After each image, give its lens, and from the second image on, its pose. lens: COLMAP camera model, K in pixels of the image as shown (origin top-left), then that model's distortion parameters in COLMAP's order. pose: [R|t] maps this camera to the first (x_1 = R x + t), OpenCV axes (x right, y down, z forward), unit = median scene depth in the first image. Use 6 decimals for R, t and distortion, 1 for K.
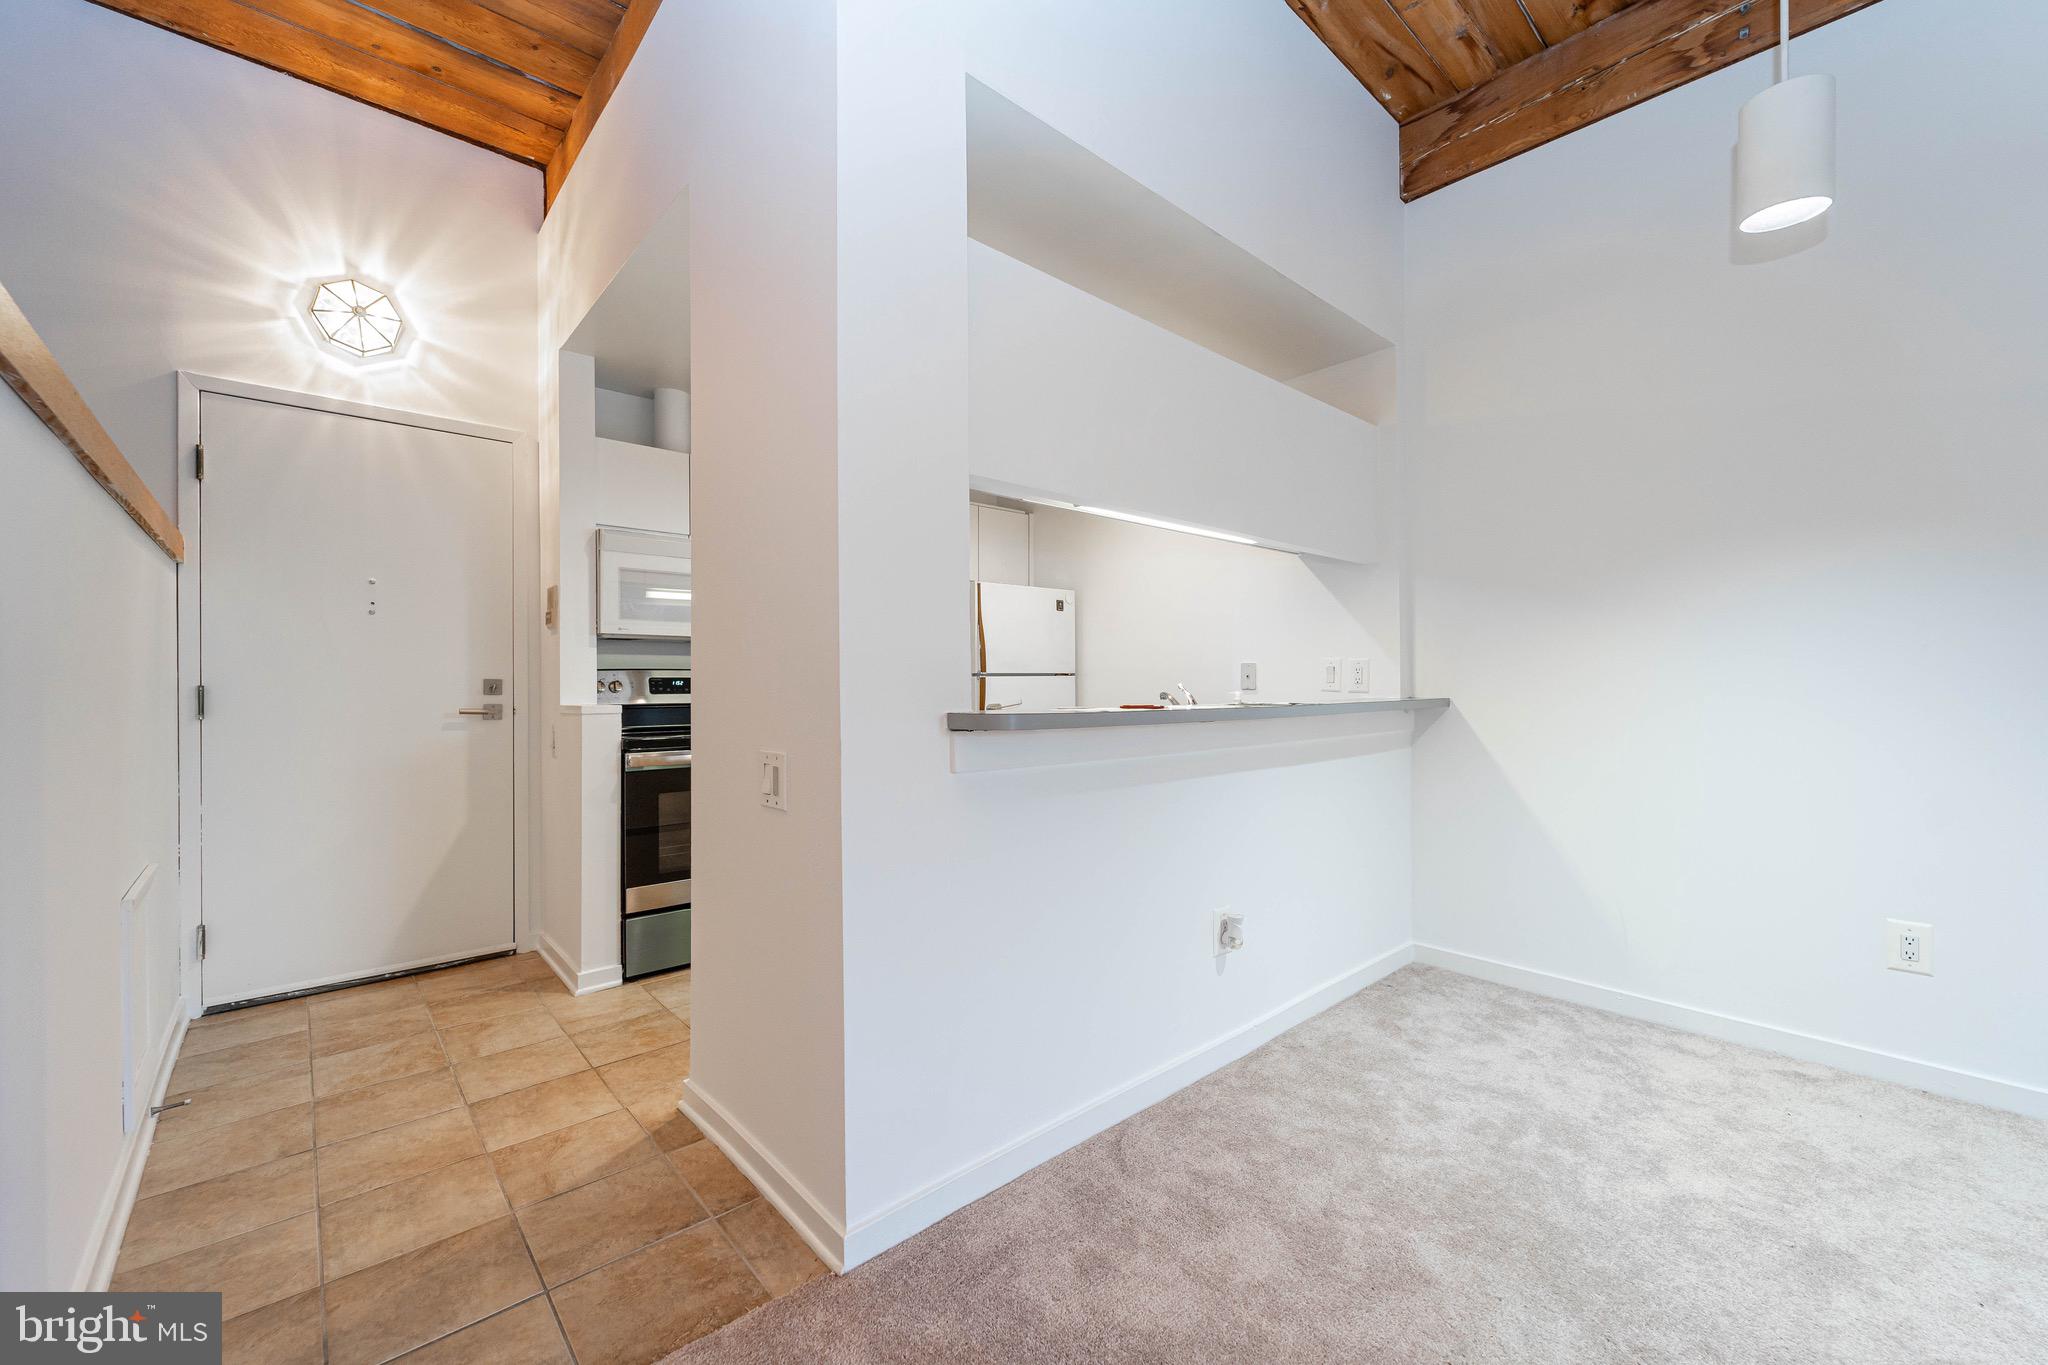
lens RADIAL K [[801.0, 0, 1017.3], [0, 801.0, 684.9], [0, 0, 1]] dist [-0.010362, -0.000129]
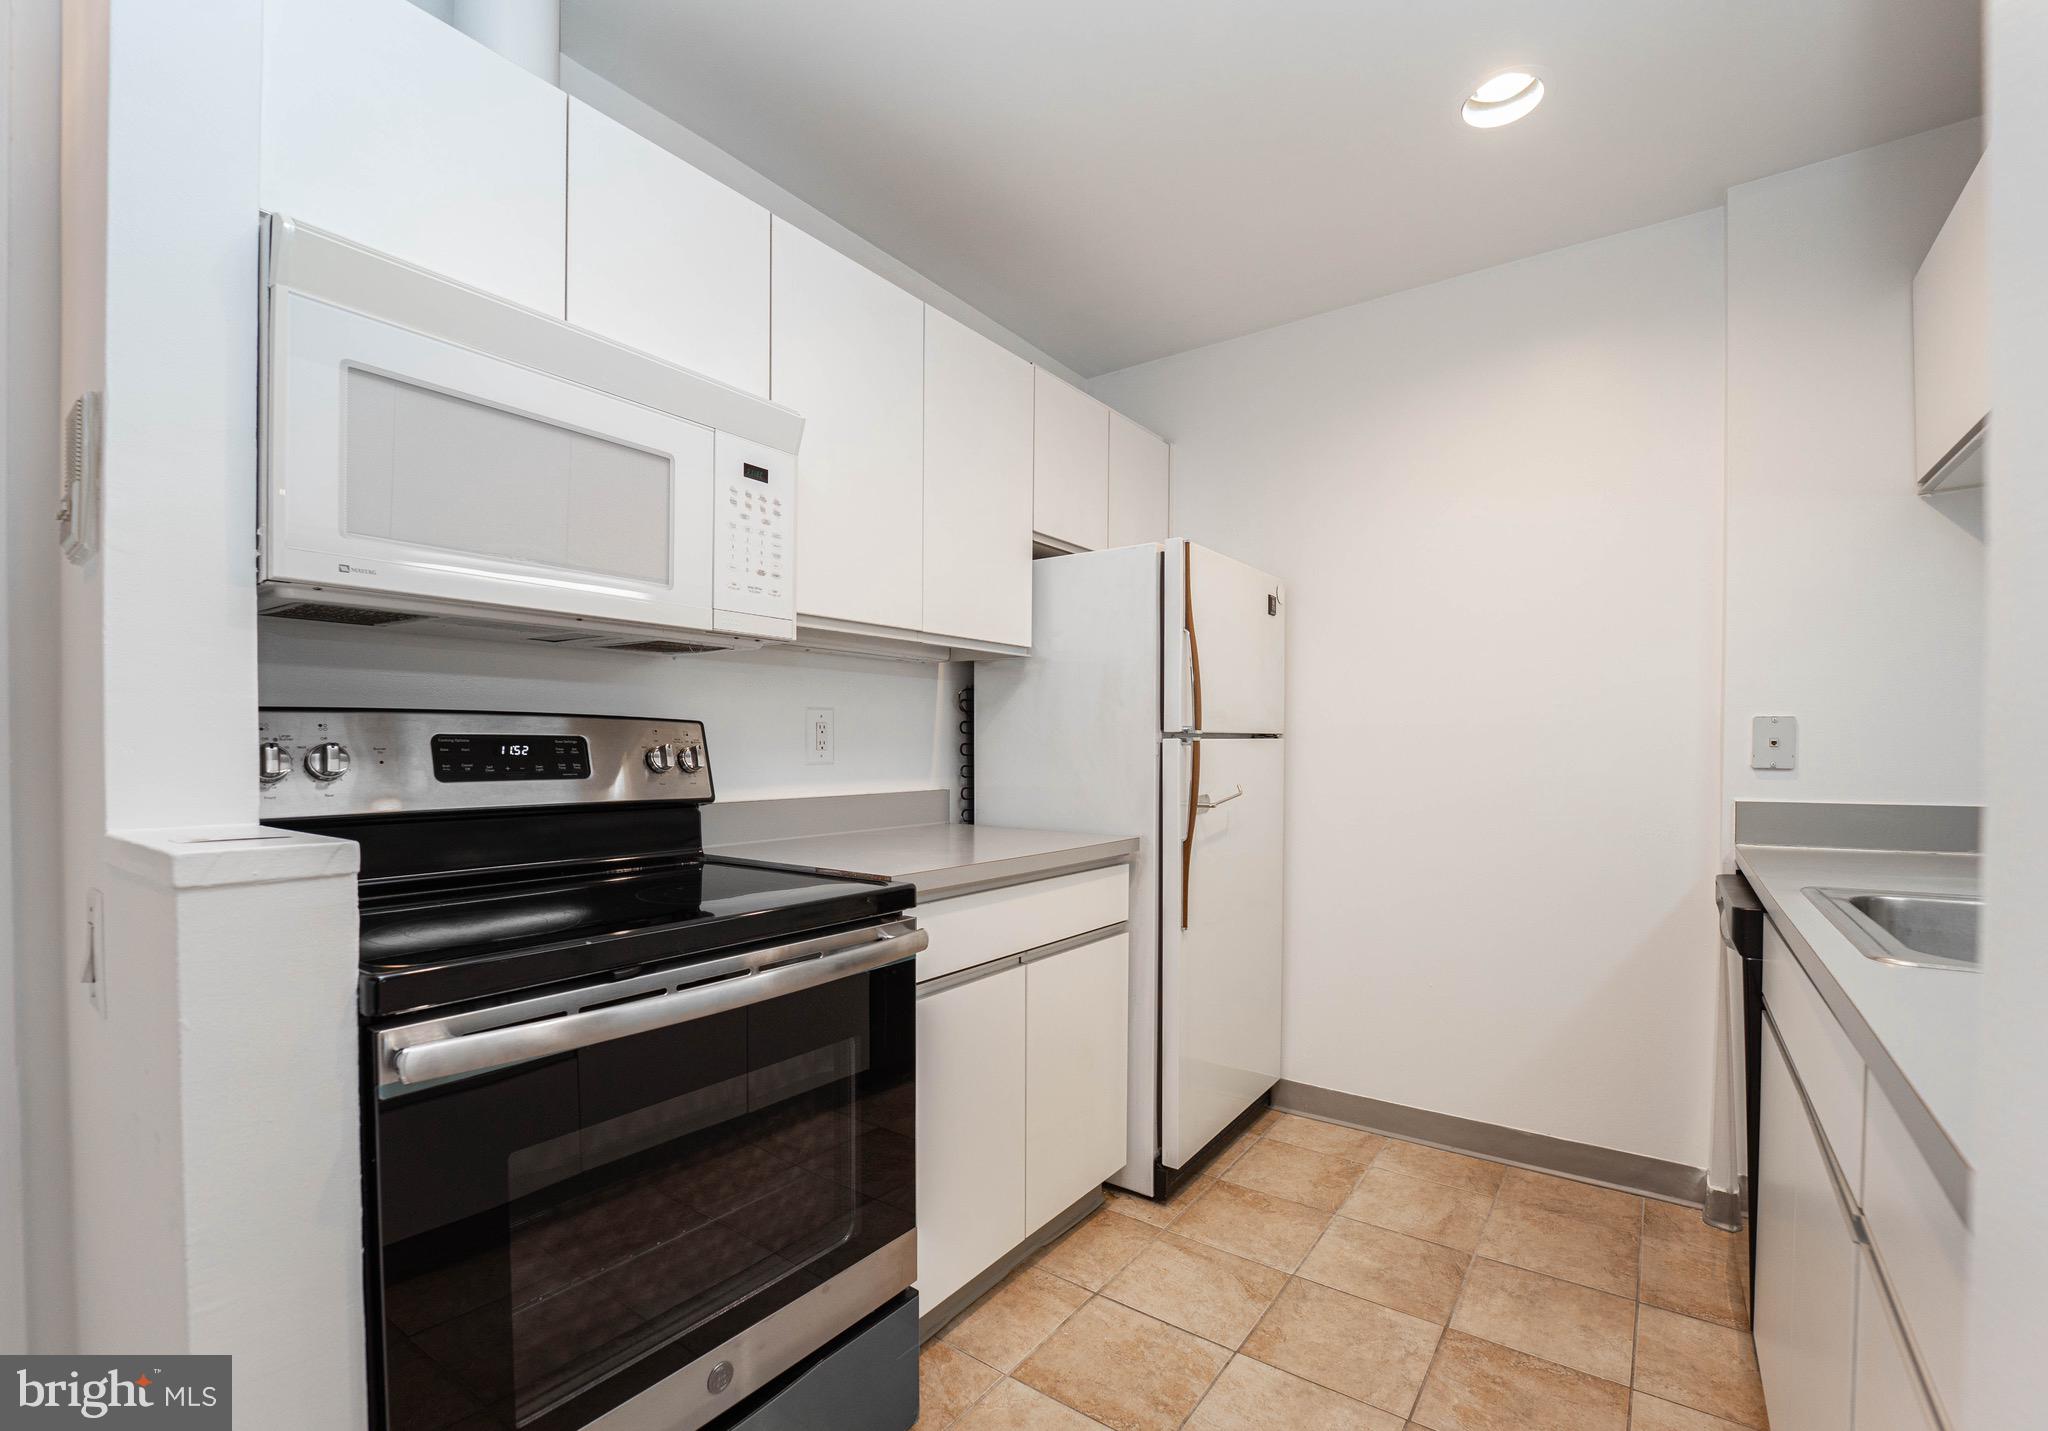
lens RADIAL K [[882.9, 0, 1022.8], [0, 882.9, 765.1], [0, 0, 1]] dist [-0.039721, -0.000133]
pose [[0.975029, 0.000739, 0.222075, -0.307350], [-0.004587, 0.999848, 0.016811, -0.003416], [-0.222028, -0.017410, 0.974885, 0.602851]]
